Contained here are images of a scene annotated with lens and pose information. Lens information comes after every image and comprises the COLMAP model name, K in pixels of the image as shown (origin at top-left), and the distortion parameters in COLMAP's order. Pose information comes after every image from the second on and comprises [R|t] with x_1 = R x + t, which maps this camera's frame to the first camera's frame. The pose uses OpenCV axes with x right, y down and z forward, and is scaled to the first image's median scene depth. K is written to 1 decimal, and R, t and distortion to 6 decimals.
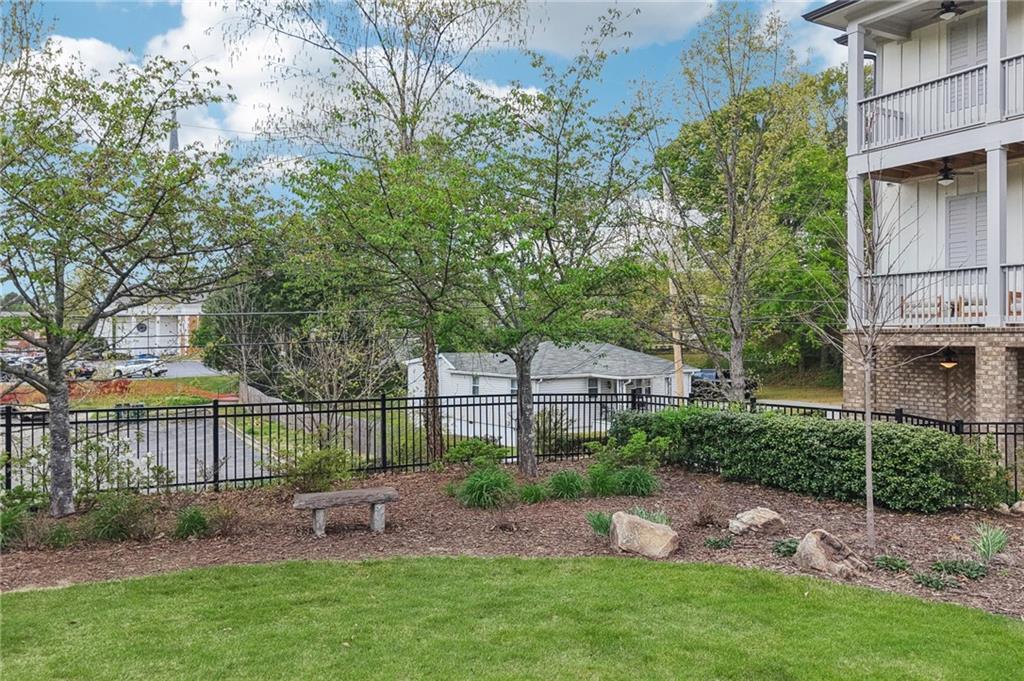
lens RADIAL K [[780.0, 0, 512.0], [0, 780.0, 340.5], [0, 0, 1]] dist [0.044838, -0.001134]
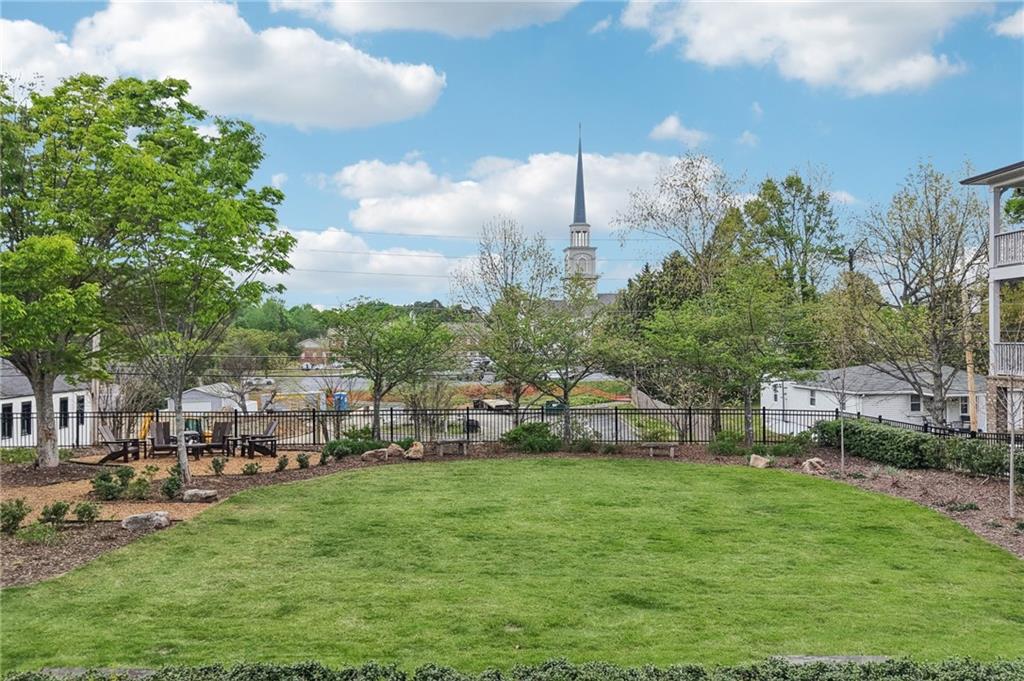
lens RADIAL K [[780.0, 0, 512.0], [0, 780.0, 340.5], [0, 0, 1]] dist [0.044838, -0.001134]
pose [[0.882556, -0.002913, -0.470199, 0.502284], [0.002284, 0.999996, -0.001908, -0.132925], [0.470202, 0.000610, 0.882559, -1.358044]]
